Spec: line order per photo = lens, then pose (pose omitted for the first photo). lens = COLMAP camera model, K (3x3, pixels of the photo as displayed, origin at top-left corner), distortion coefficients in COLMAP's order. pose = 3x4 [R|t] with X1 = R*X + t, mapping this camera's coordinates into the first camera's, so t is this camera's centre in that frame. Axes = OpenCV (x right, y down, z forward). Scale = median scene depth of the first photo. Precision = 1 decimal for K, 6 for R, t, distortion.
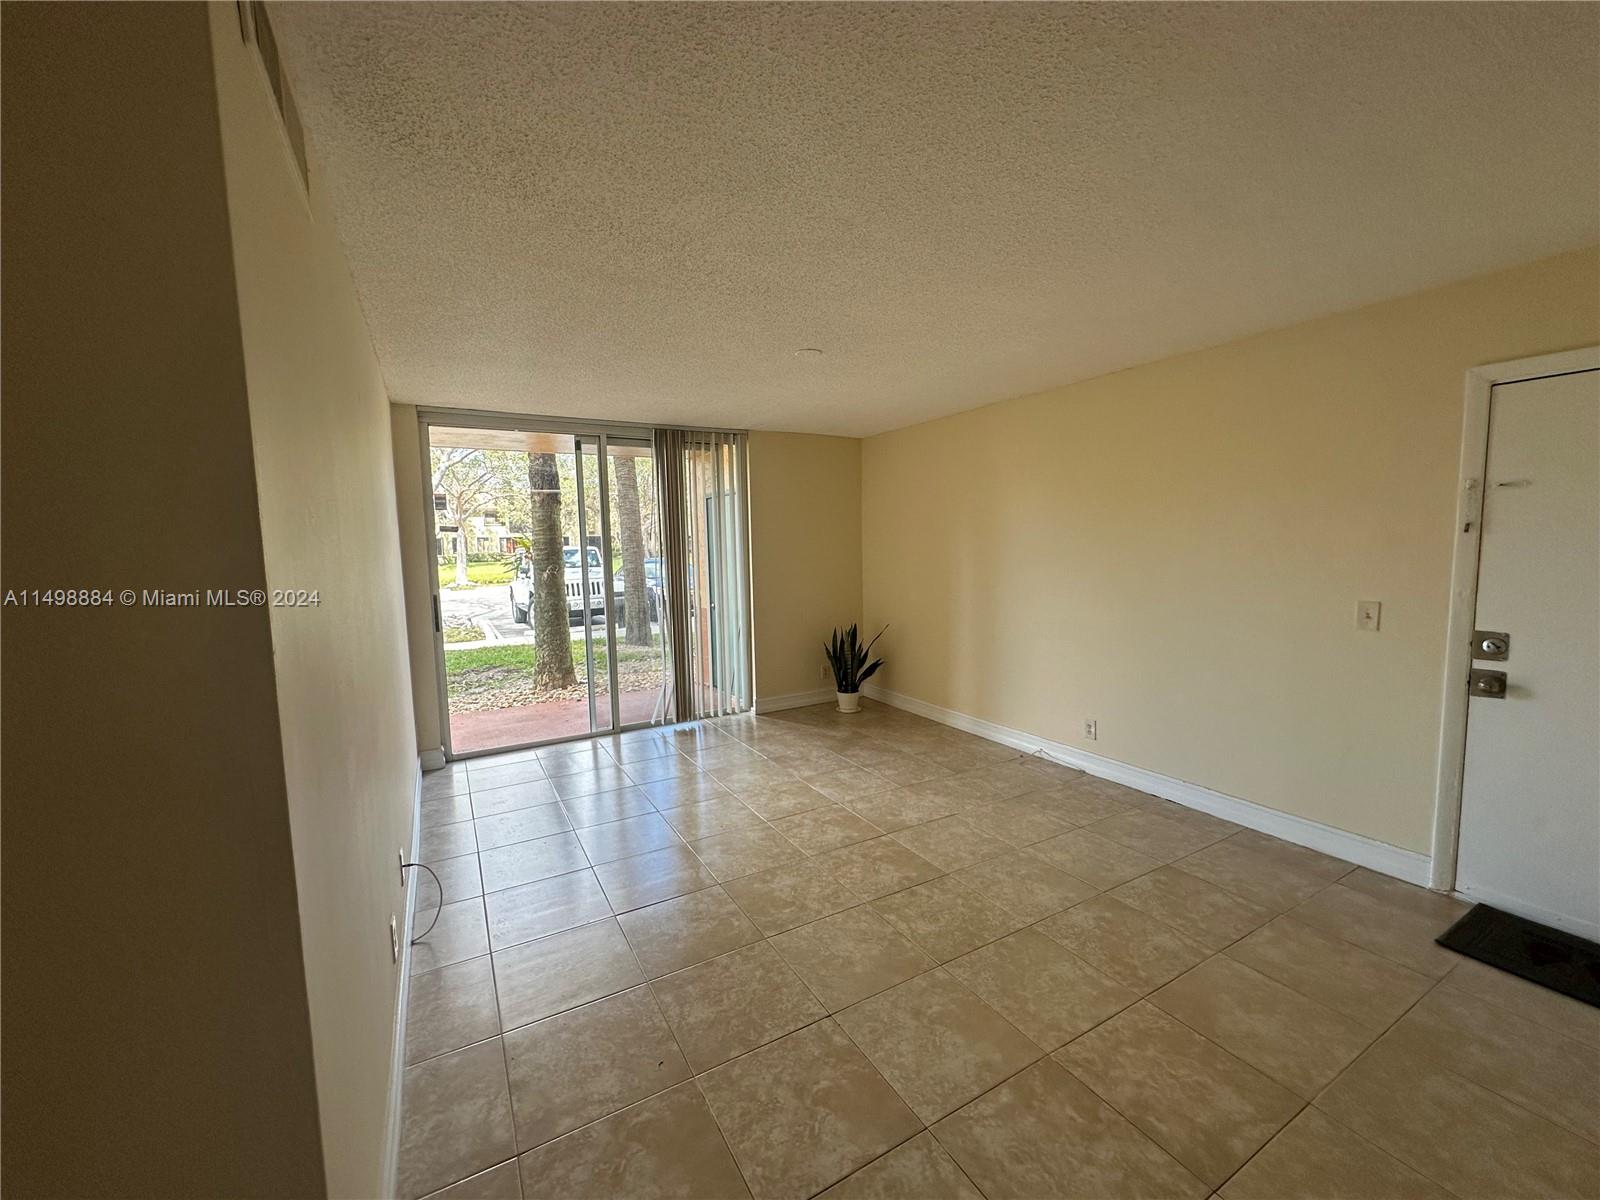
lens RADIAL K [[640.8, 0, 806.9], [0, 640.8, 601.2], [0, 0, 1]] dist [0.003011, 0.000569]
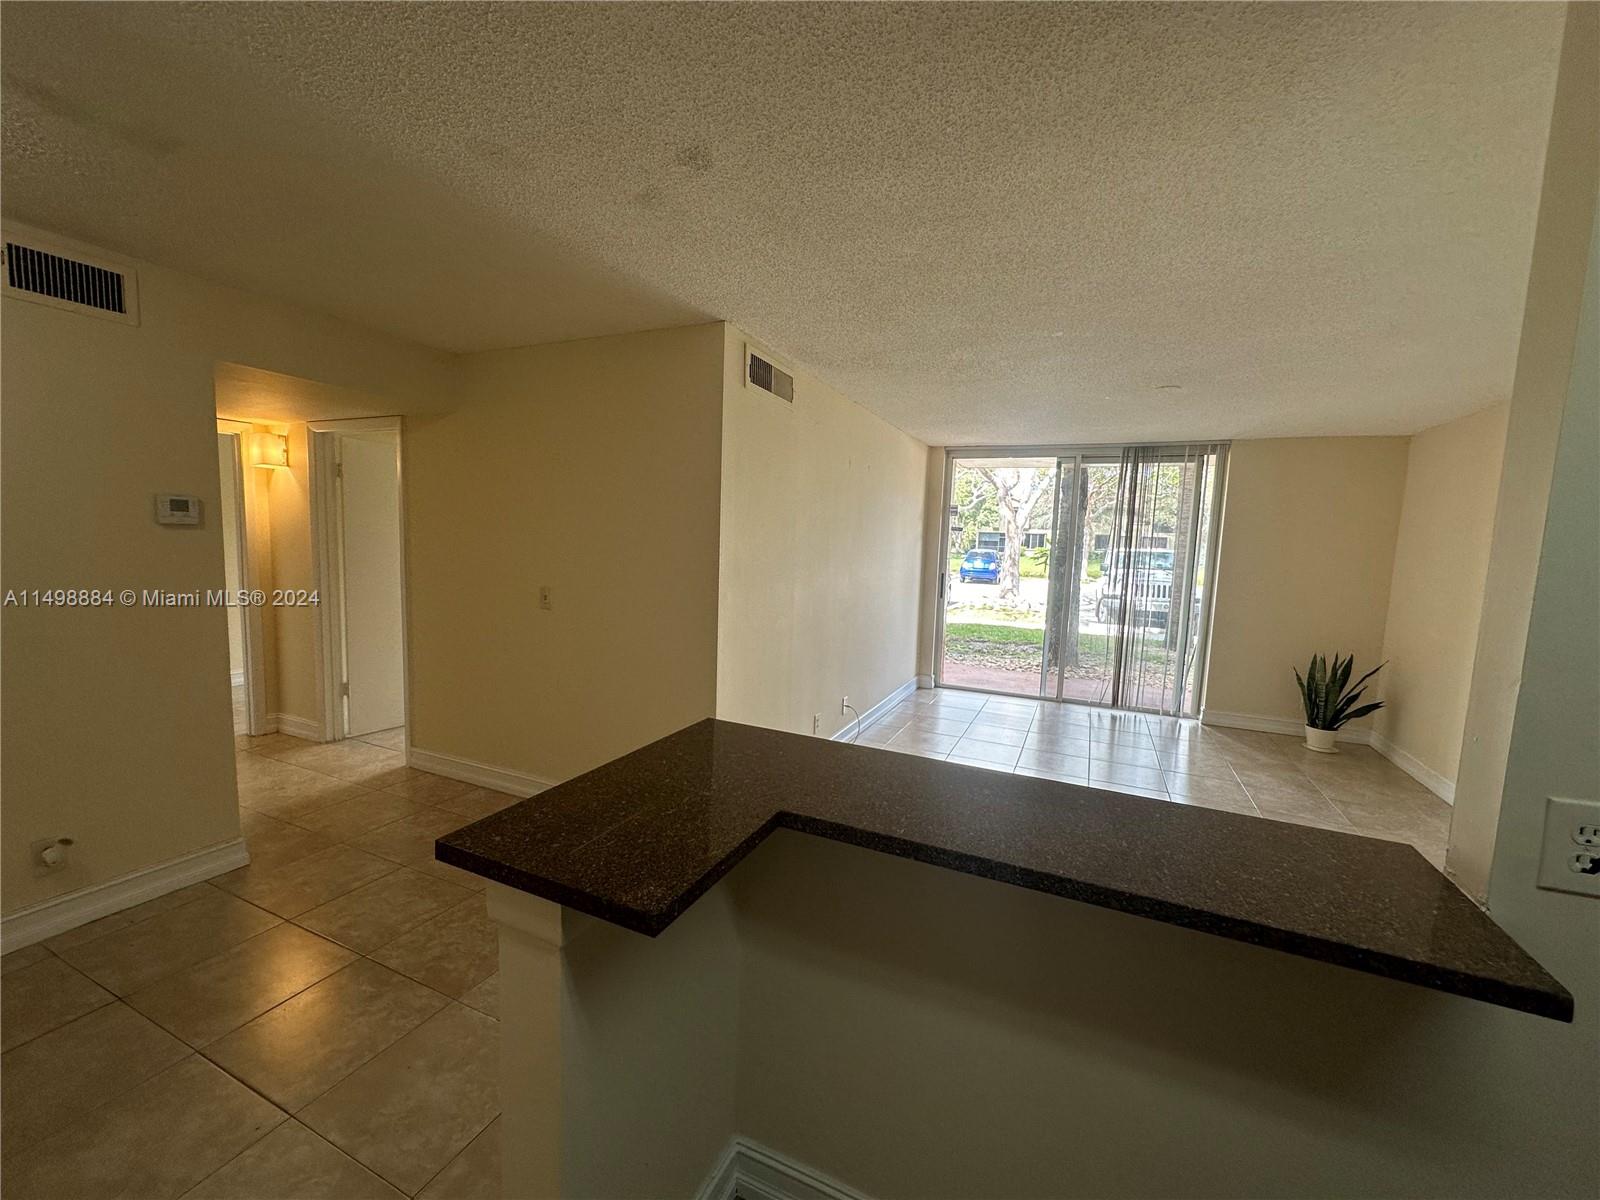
lens RADIAL K [[640.8, 0, 791.3], [0, 640.8, 600.1], [0, 0, 1]] dist [0.003011, 0.000569]
pose [[0.580689, 0.124175, -0.804600, 0.354531], [-0.122121, 0.990403, 0.064714, -0.001209], [0.804914, 0.060680, 0.590281, -0.125373]]
